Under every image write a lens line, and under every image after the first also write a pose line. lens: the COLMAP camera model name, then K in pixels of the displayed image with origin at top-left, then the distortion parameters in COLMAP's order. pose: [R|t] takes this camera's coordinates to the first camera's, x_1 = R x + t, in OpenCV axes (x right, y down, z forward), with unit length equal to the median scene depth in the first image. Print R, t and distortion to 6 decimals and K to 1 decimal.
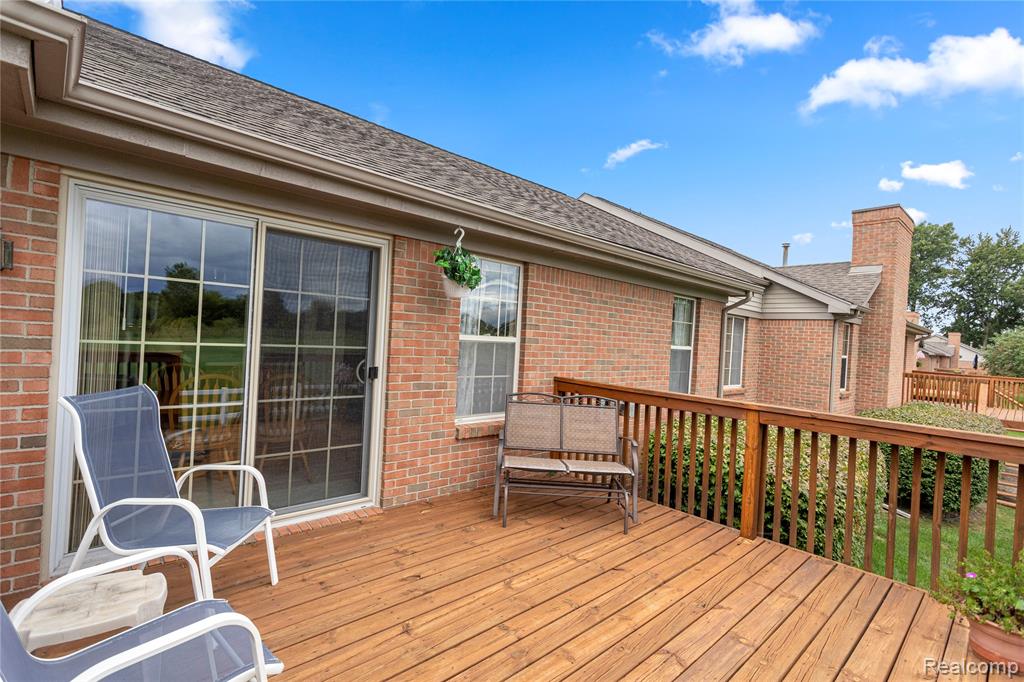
lens RADIAL K [[482.3, 0, 510.8], [0, 482.3, 339.1], [0, 0, 1]] dist [-0.001042, 0.003375]
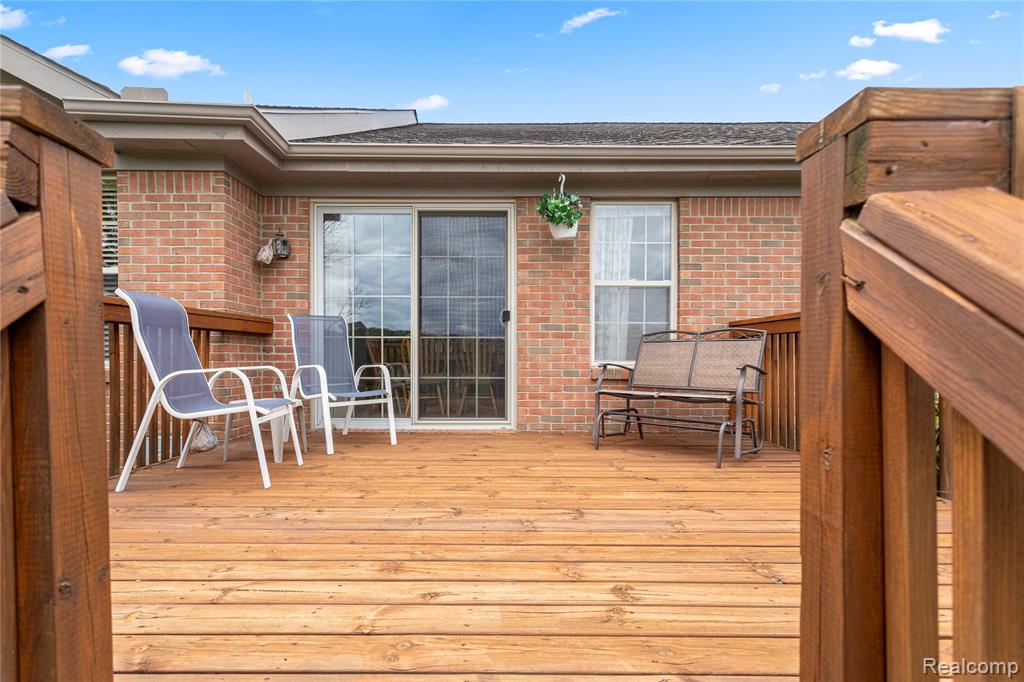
lens RADIAL K [[482.3, 0, 484.6], [0, 482.3, 356.2], [0, 0, 1]] dist [-0.001042, 0.003375]
pose [[0.727617, -0.046384, -0.684414, 0.472964], [0.035276, 0.998921, -0.030197, 0.196682], [0.685076, -0.002171, 0.728468, 0.089795]]
